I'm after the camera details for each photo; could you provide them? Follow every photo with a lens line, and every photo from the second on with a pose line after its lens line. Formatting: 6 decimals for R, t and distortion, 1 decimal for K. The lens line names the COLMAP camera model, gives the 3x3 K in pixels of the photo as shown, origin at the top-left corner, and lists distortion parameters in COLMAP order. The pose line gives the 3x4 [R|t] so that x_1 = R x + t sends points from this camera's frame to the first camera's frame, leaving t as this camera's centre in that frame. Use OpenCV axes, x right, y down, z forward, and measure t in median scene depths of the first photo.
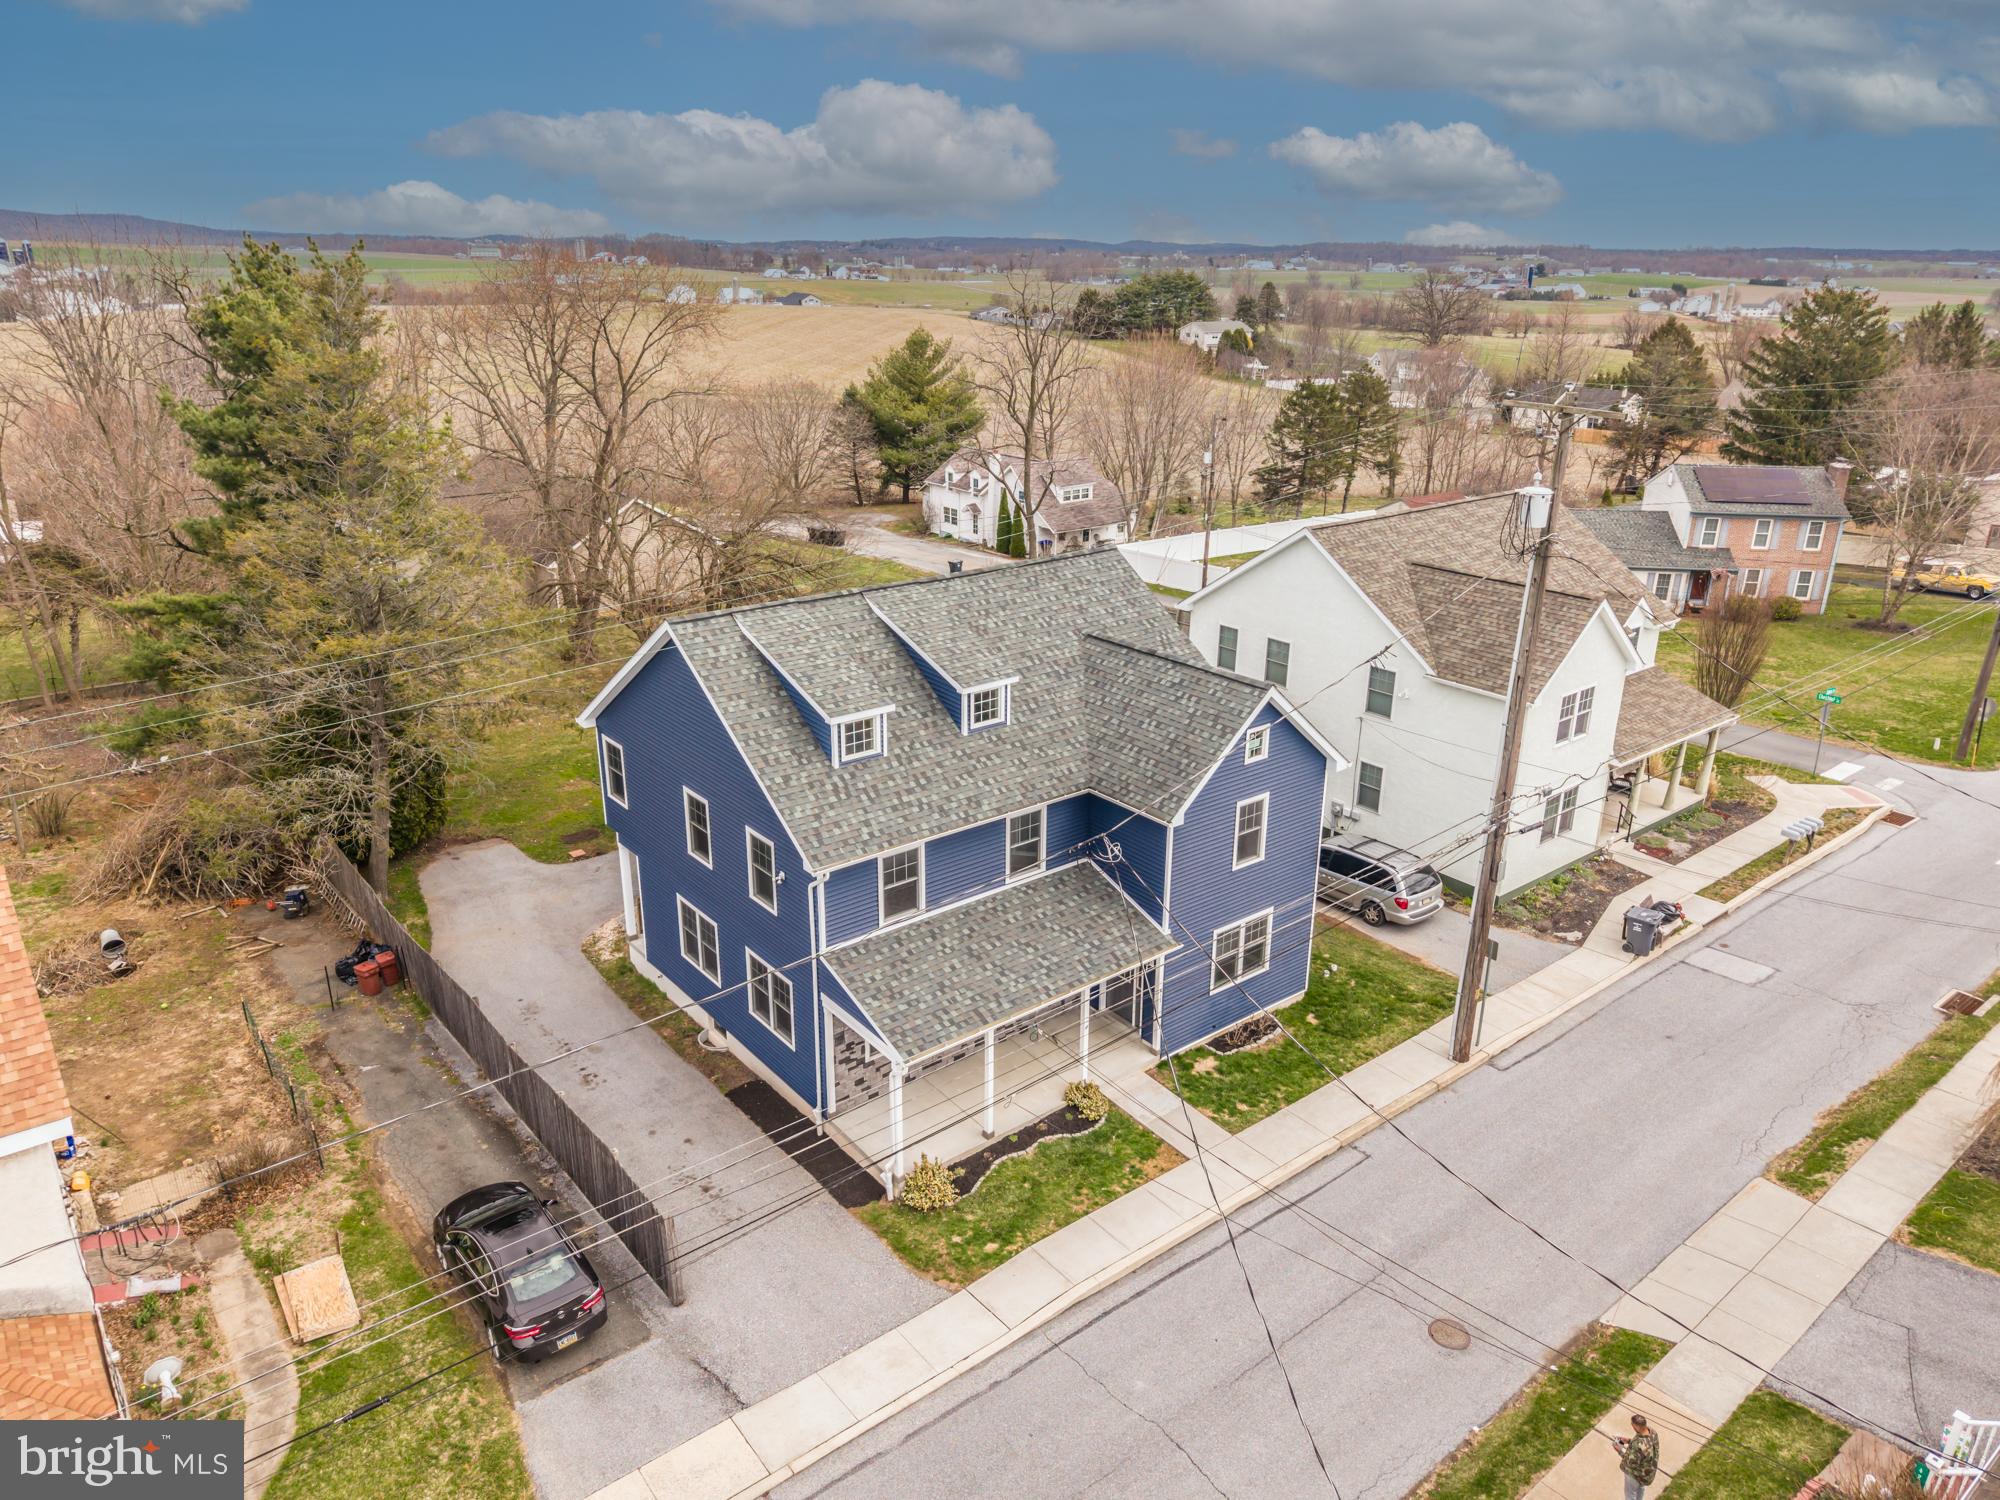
lens RADIAL K [[1363.0, 0, 997.4], [0, 1363.0, 733.8], [0, 0, 1]] dist [0.052796, -0.071158]
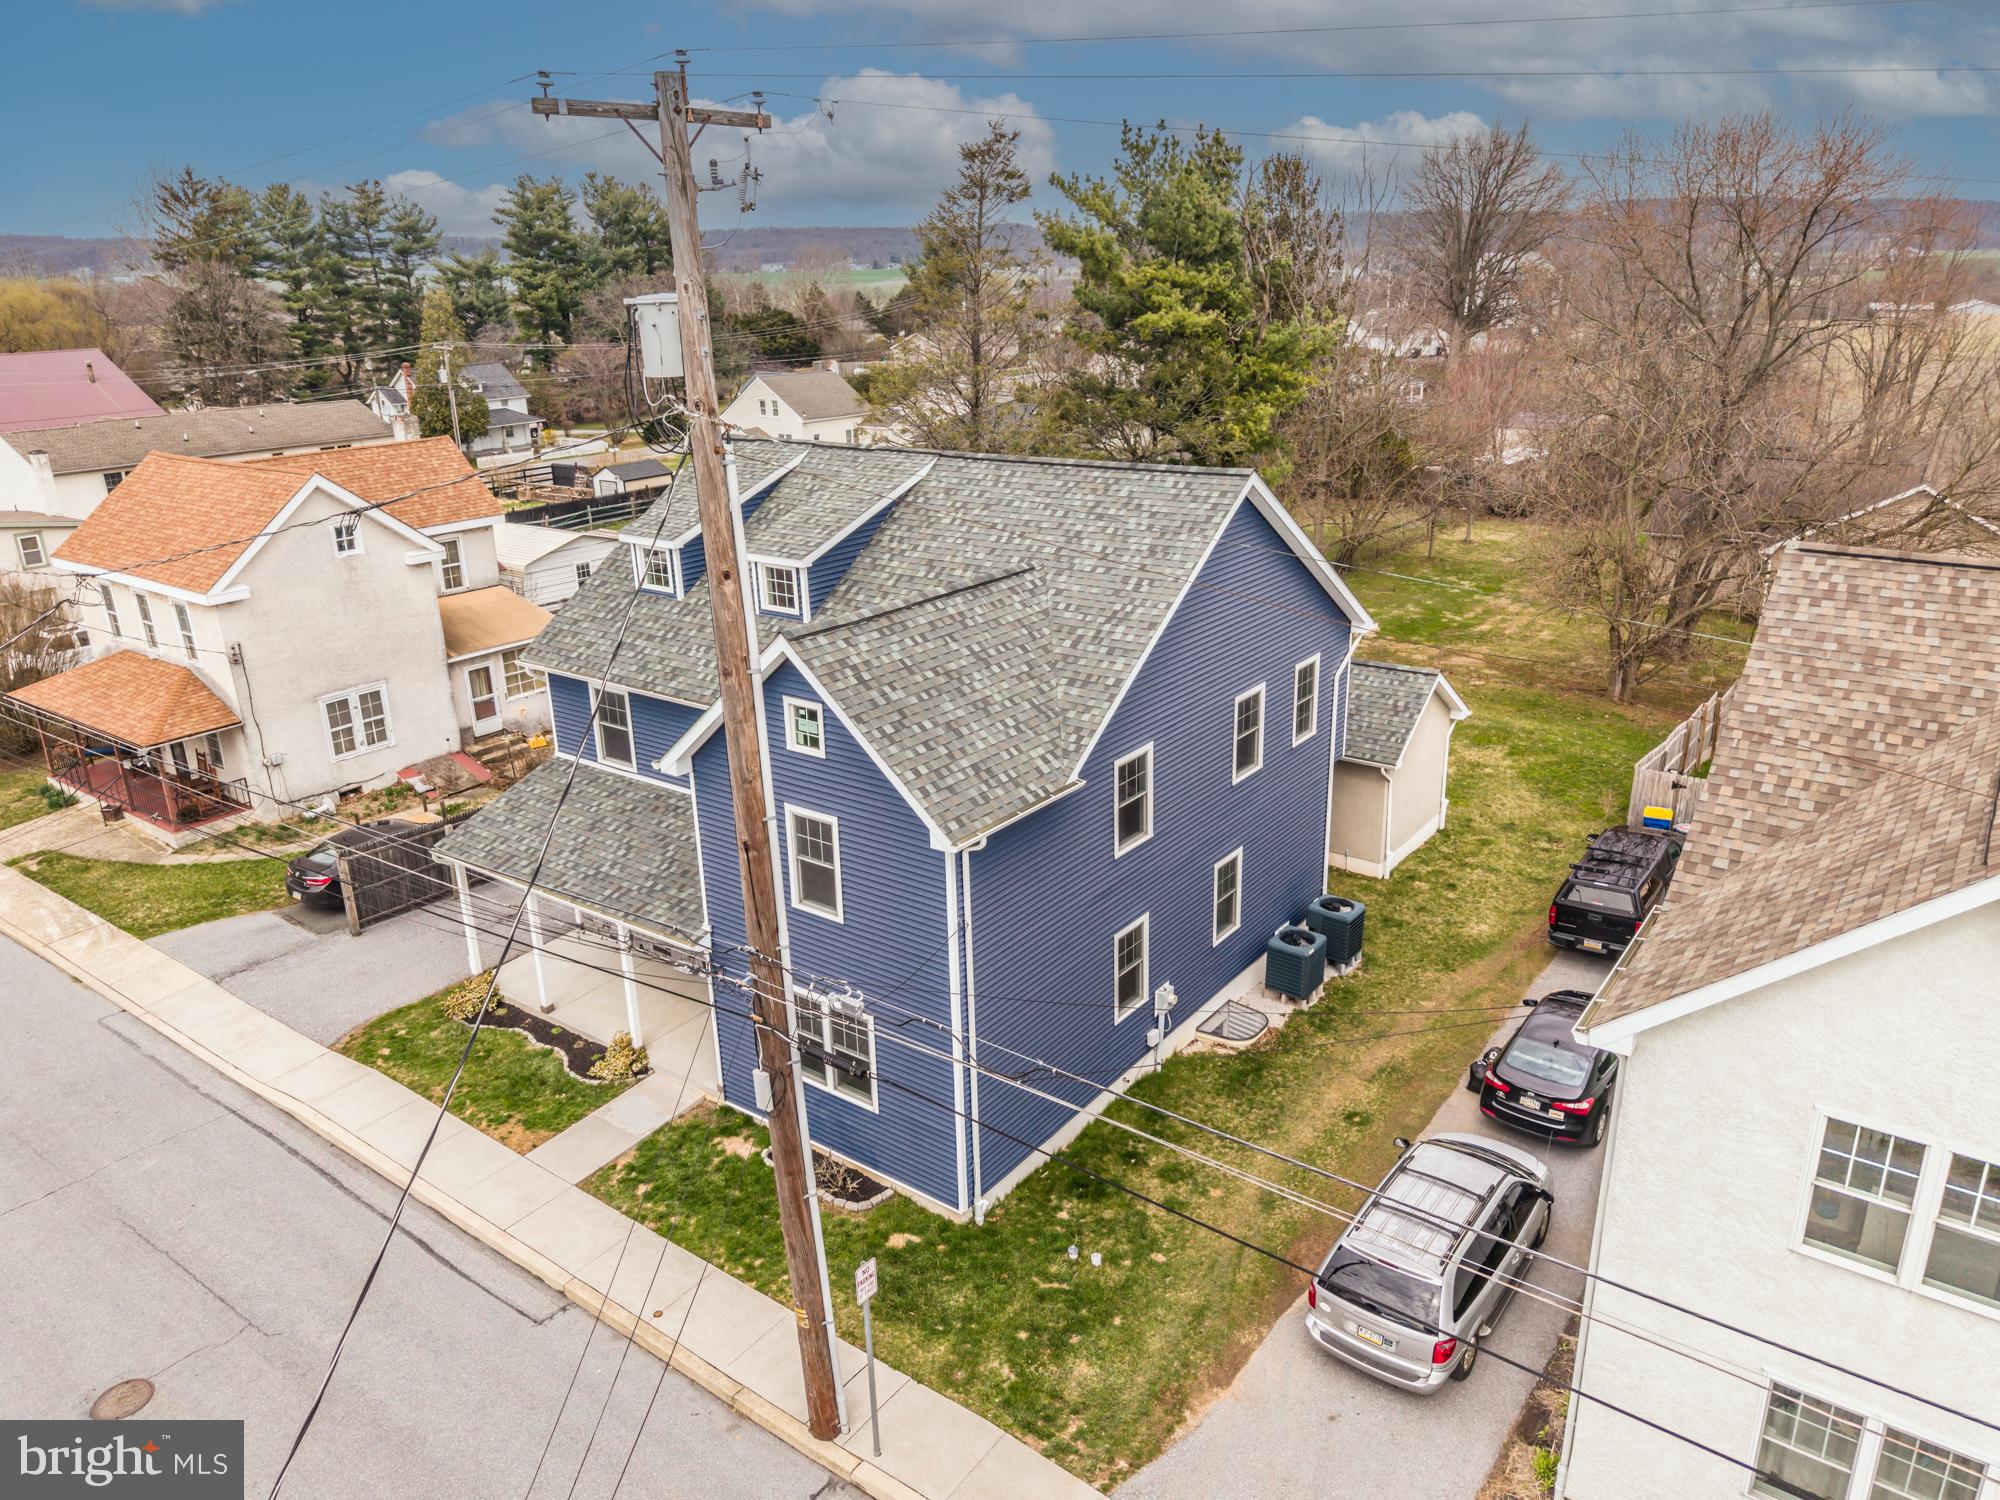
lens RADIAL K [[1382.8, 0, 1001.3], [0, 1382.8, 743.5], [0, 0, 1]] dist [0.013406, -0.003246]
pose [[0.253251, 0.299993, -0.919711, 0.841890], [-0.299972, 0.928195, 0.220161, -0.161319], [0.919718, 0.220131, 0.325055, 0.910499]]
